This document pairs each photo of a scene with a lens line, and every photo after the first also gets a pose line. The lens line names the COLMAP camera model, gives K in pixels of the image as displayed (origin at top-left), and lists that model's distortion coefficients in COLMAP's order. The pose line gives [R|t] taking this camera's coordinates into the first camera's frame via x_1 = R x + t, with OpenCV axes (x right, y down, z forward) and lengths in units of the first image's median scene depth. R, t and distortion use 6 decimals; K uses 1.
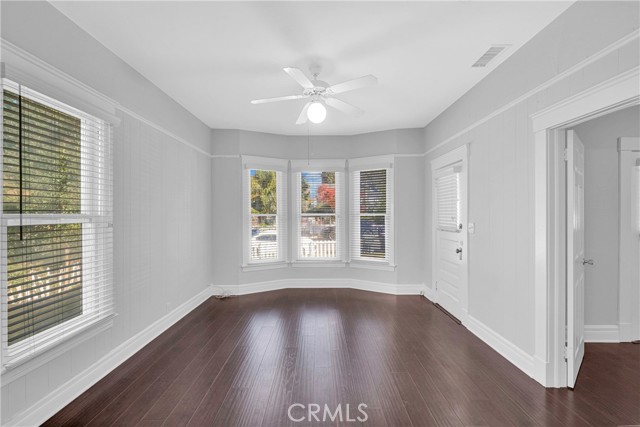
lens RADIAL K [[287.0, 0, 317.9], [0, 287.0, 214.1], [0, 0, 1]] dist [-0.003872, -0.001129]
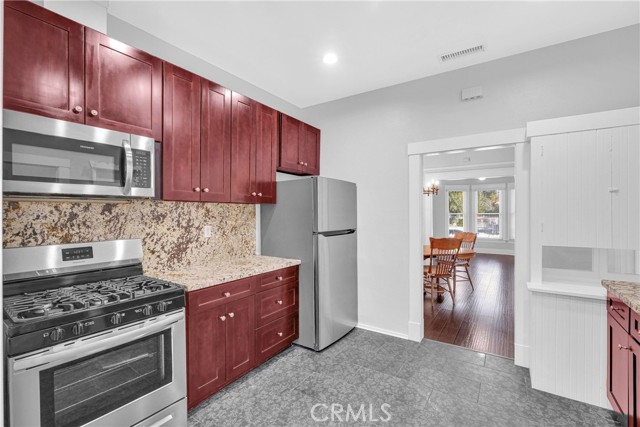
lens RADIAL K [[287.0, 0, 308.6], [0, 287.0, 213.4], [0, 0, 1]] dist [-0.003872, -0.001129]
pose [[0.823358, 0.001619, -0.567520, 0.114866], [-0.001222, 0.999999, 0.001079, -0.000697], [0.567521, -0.000194, 0.823359, -1.240512]]
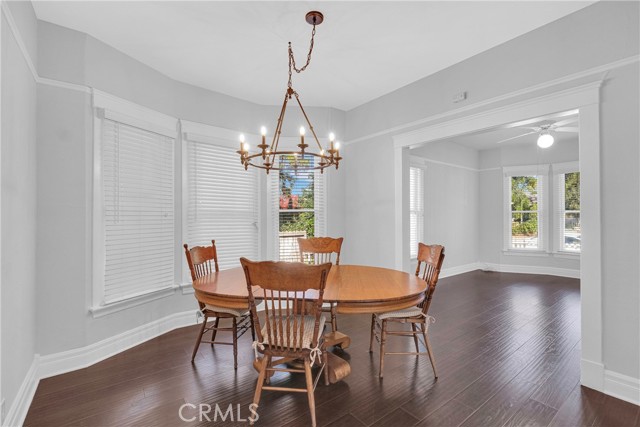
lens RADIAL K [[287.0, 0, 317.2], [0, 287.0, 212.7], [0, 0, 1]] dist [-0.003872, -0.001129]
pose [[0.609042, -0.000436, -0.793138, 0.262101], [-0.003907, 0.999986, -0.003550, 0.015238], [0.793129, 0.005261, 0.609031, -0.487078]]
